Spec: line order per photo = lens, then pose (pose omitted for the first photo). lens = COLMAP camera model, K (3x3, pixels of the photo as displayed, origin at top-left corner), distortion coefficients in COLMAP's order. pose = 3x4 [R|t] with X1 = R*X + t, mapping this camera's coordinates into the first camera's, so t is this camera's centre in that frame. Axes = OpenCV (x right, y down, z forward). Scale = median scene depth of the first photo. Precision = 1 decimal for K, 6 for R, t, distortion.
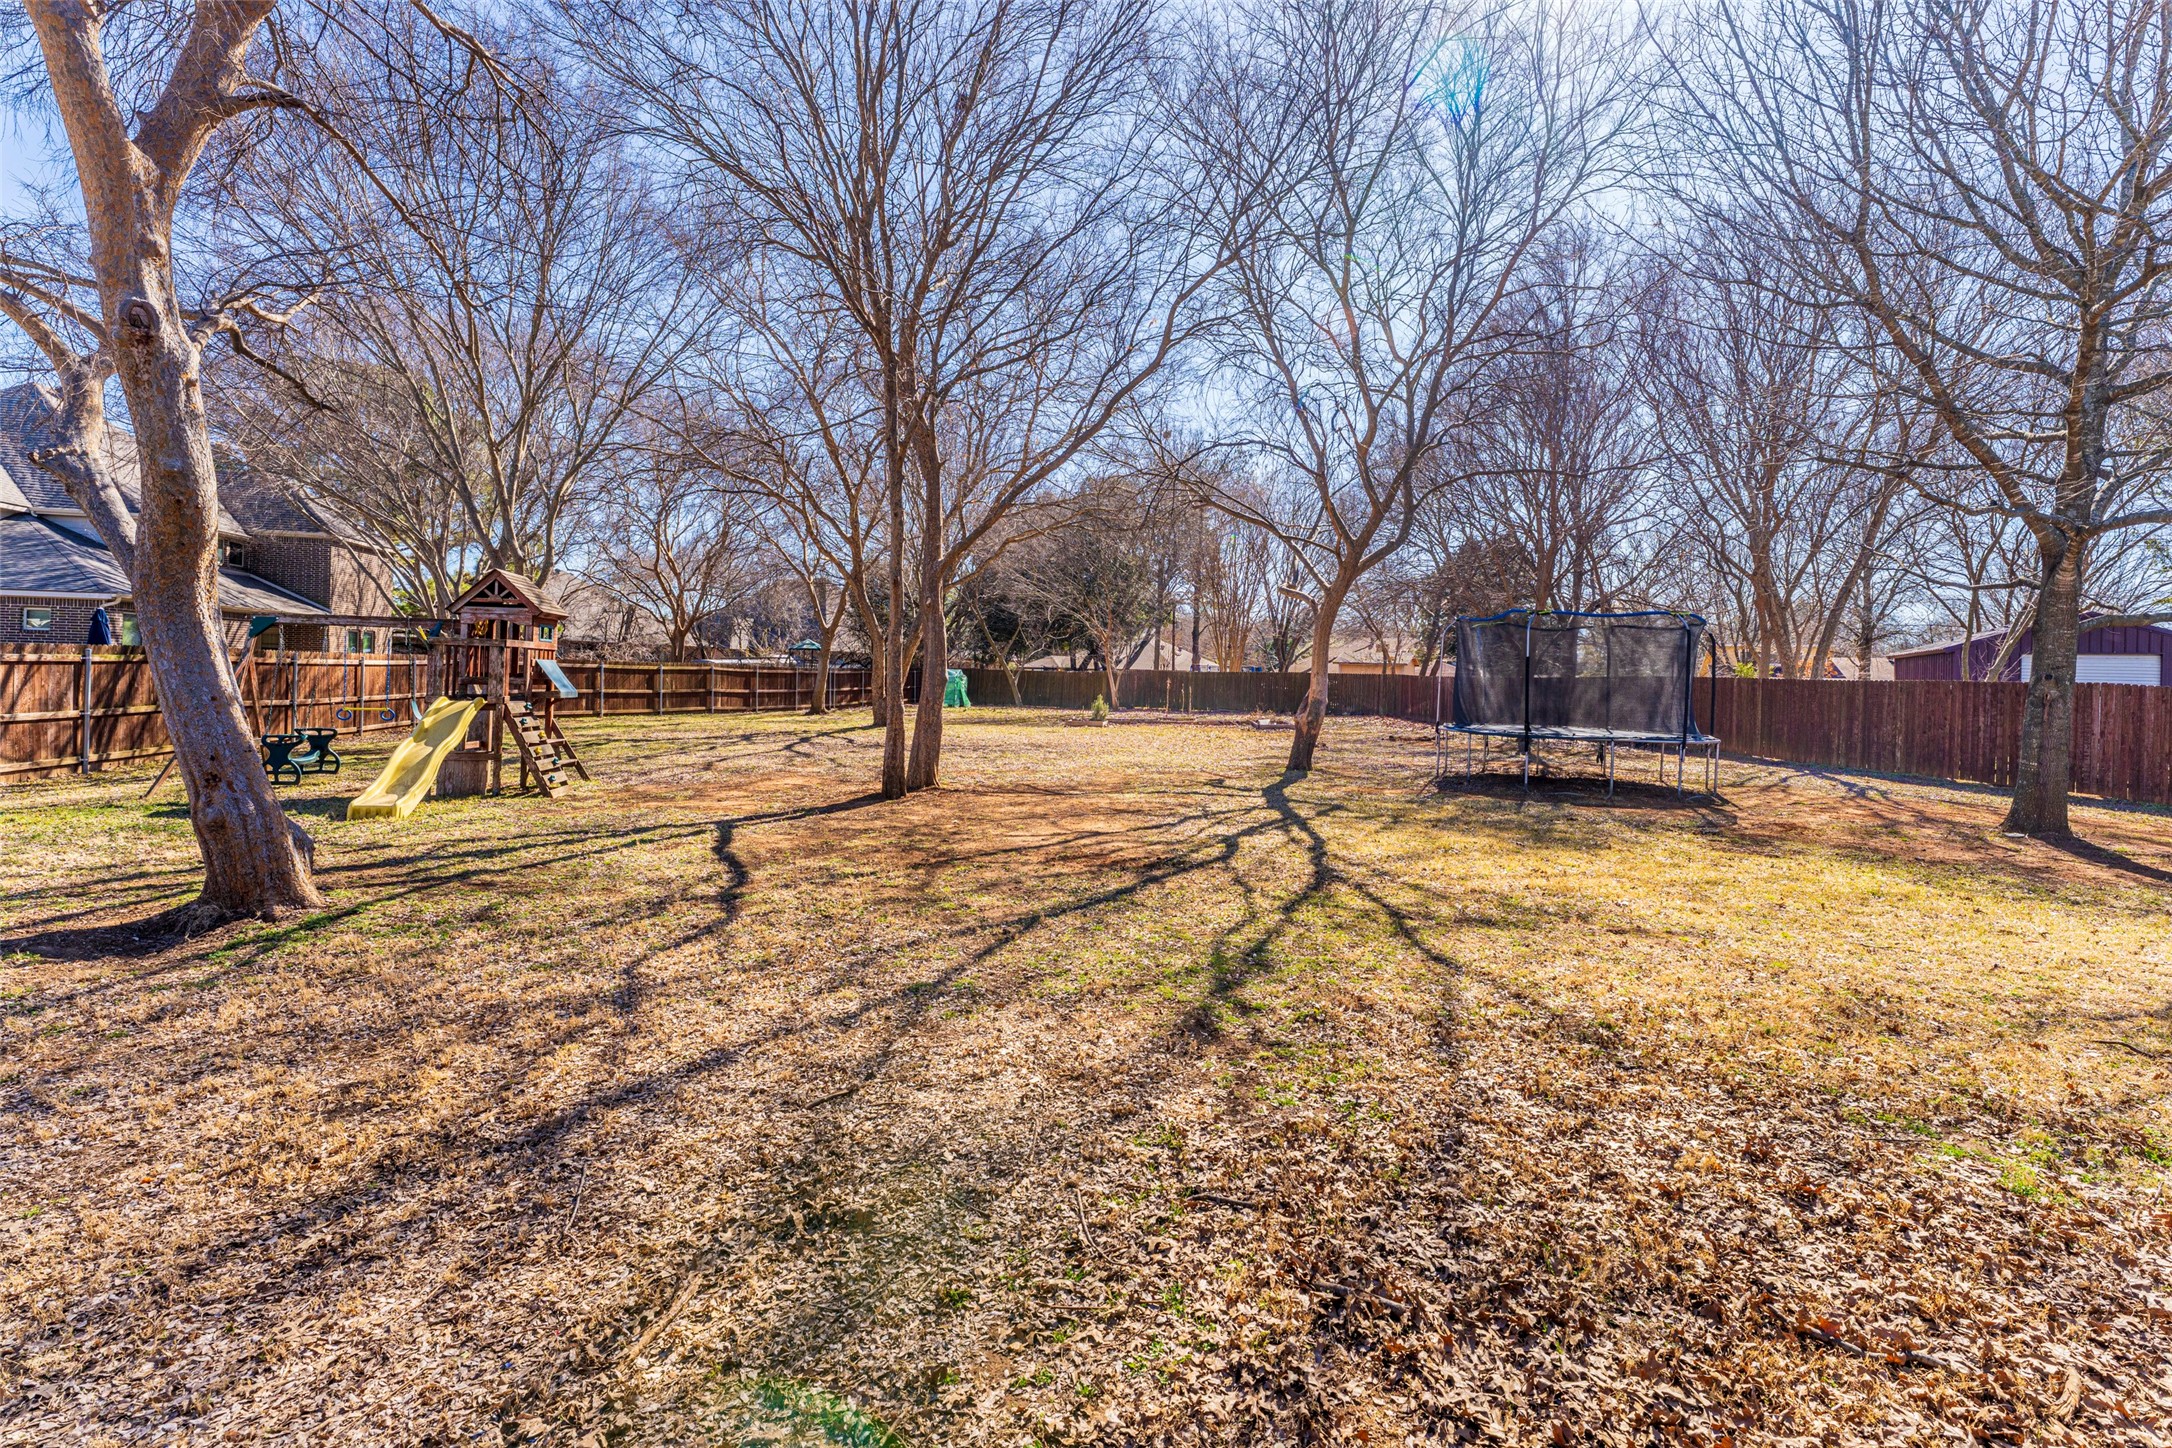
lens RADIAL K [[899.5, 0, 1085.5], [0, 899.5, 623.2], [0, 0, 1]] dist [-0.000400, -0.000006]
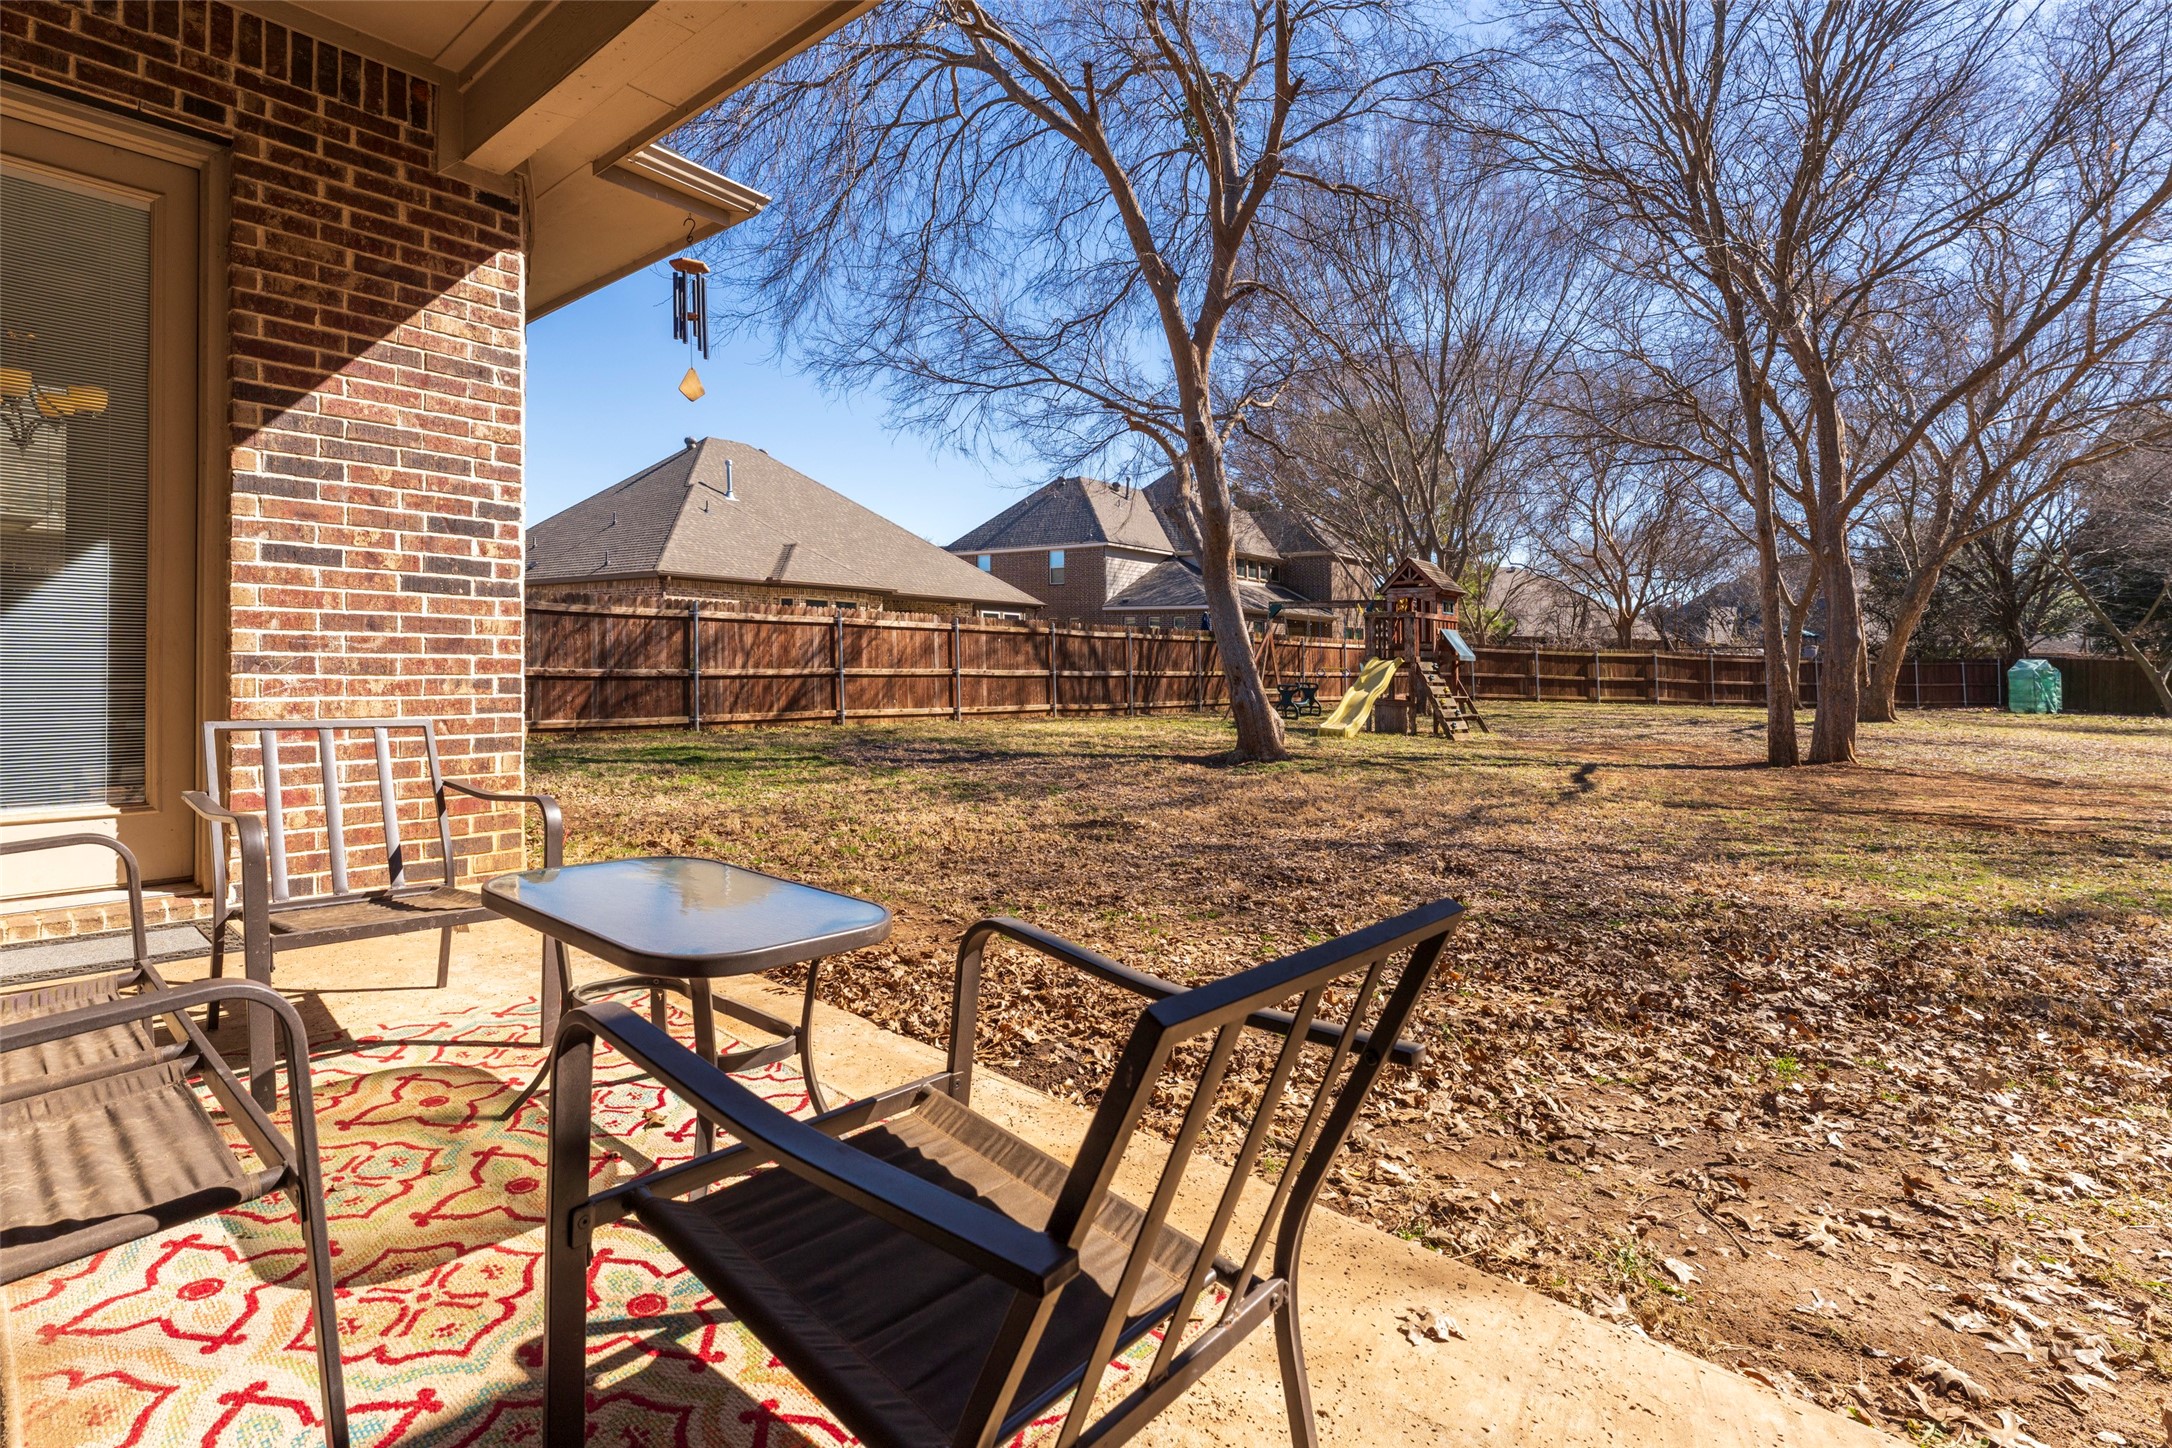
lens RADIAL K [[1046.8, 0, 1085.8], [0, 1046.8, 670.7], [0, 0, 1]] dist [-0.000299, -0.000118]
pose [[0.580057, -0.008108, -0.814535, 0.271289], [0.037167, 0.999172, 0.016522, 0.056558], [0.813727, -0.039857, 0.579879, -0.223387]]
